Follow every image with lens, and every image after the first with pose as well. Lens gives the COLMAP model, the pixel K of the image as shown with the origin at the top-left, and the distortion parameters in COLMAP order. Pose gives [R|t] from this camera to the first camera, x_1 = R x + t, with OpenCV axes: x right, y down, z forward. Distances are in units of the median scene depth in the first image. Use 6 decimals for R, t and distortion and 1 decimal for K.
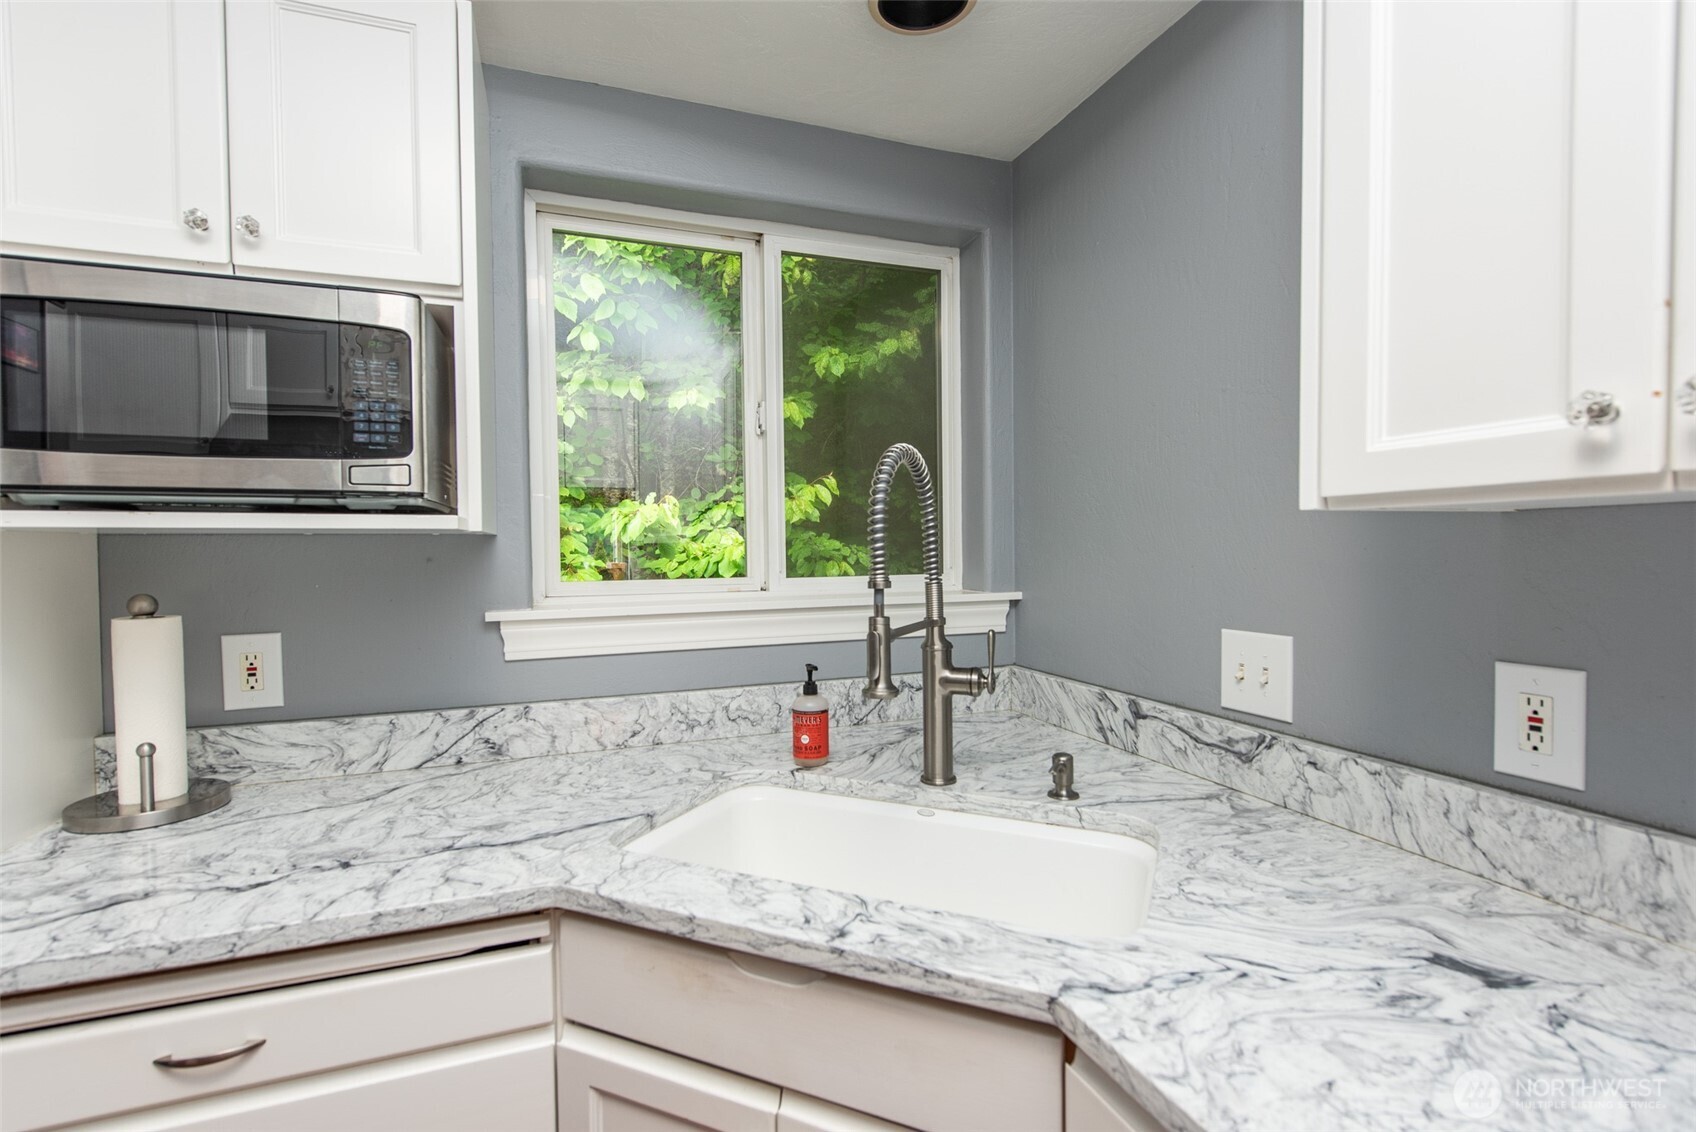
lens RADIAL K [[781.8, 0, 847.0], [0, 781.8, 568.6], [0, 0, 1]] dist [0.011282, -0.005121]
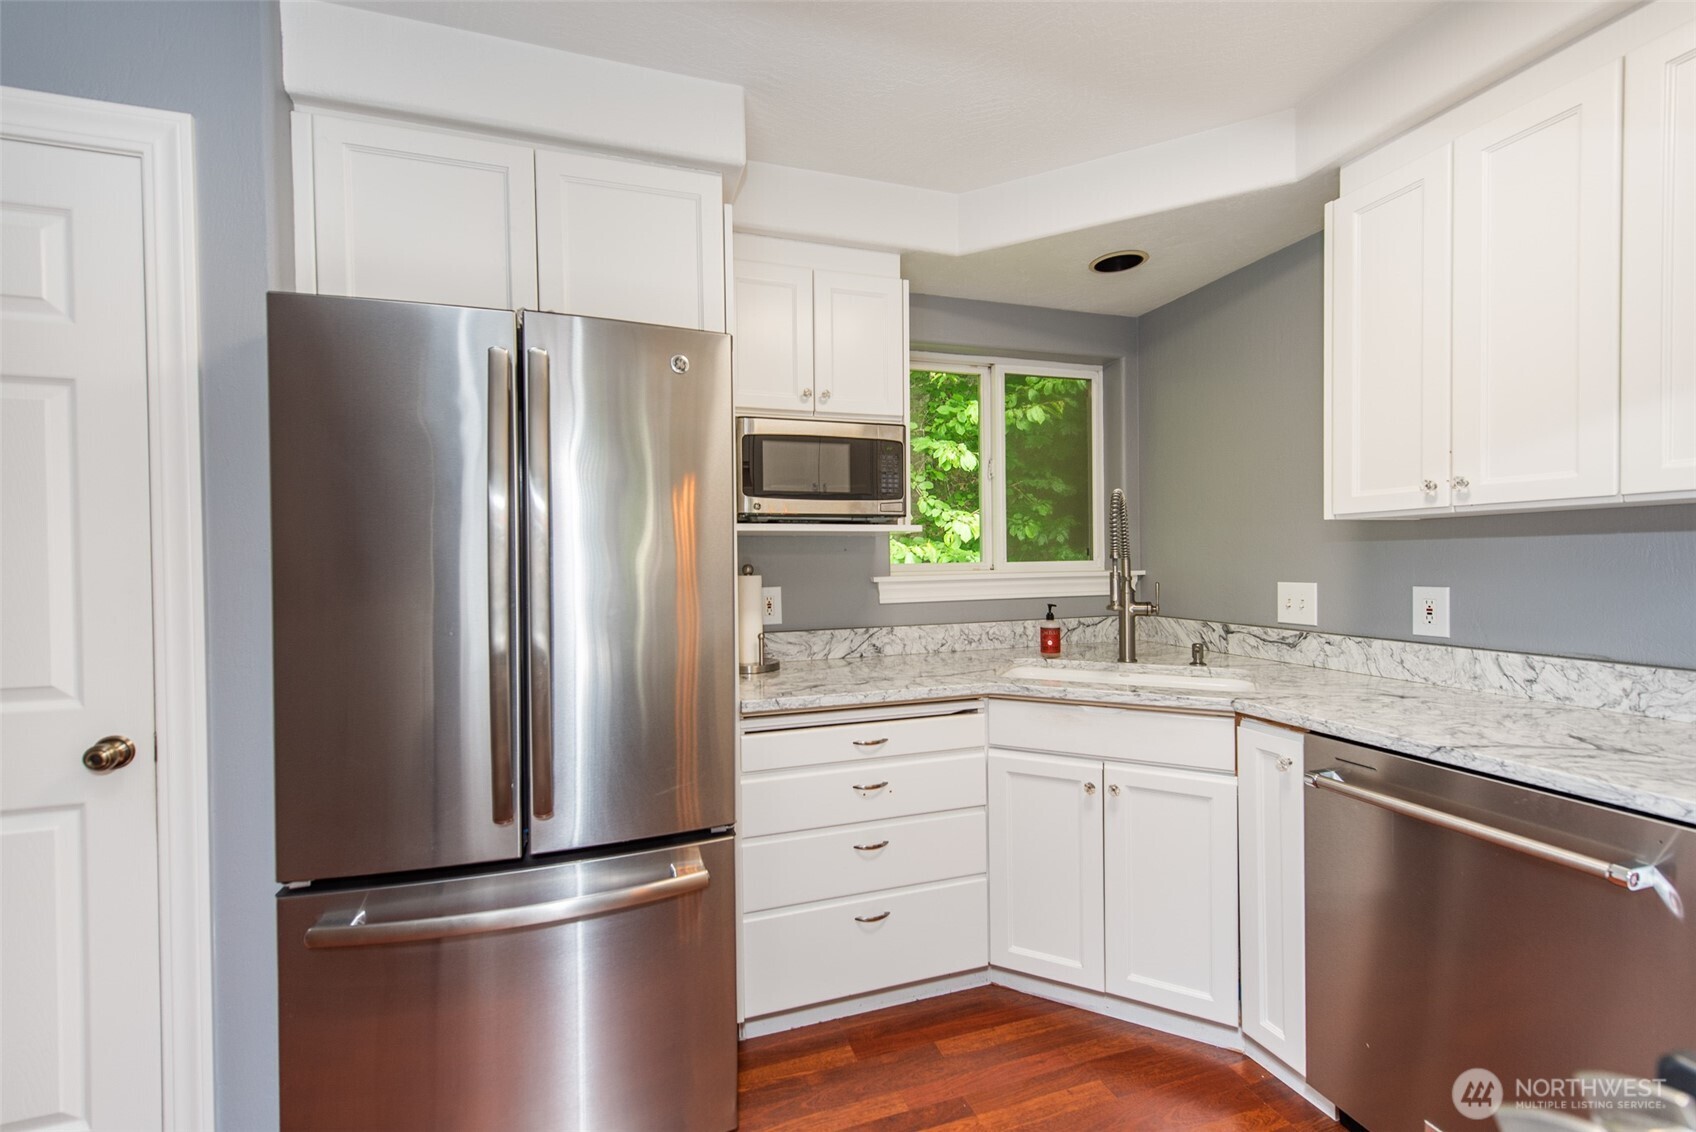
lens RADIAL K [[708.2, 0, 845.7], [0, 708.2, 571.0], [0, 0, 1]] dist [0.015297, -0.000865]
pose [[0.998991, -0.002931, -0.044804, -0.543804], [0.002458, 0.999941, -0.010599, 0.069995], [0.044833, 0.010478, 0.998940, -0.860415]]
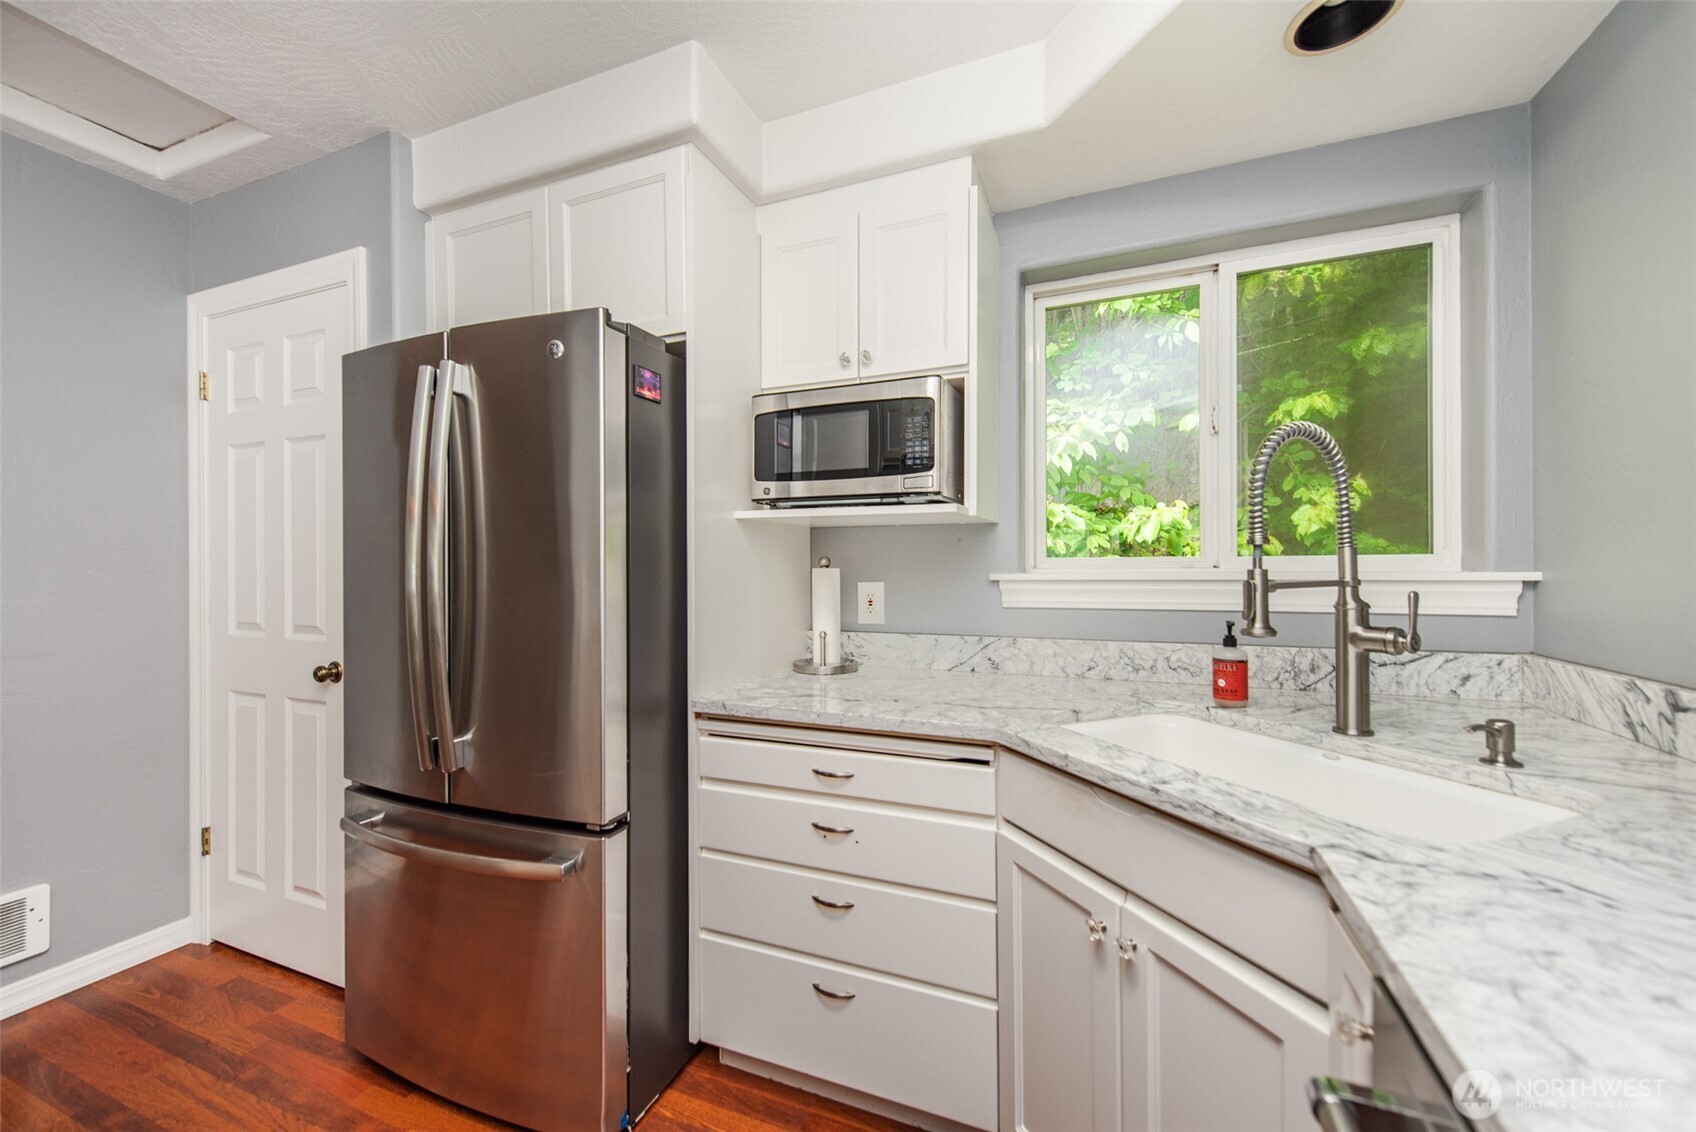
lens RADIAL K [[662.8, 0, 842.8], [0, 662.8, 569.0], [0, 0, 1]] dist [0.012422, -0.003602]
pose [[0.731592, 0.009765, -0.681672, 0.245946], [-0.020705, 0.999754, -0.007899, 0.075238], [0.681428, 0.019893, 0.731615, -0.159329]]
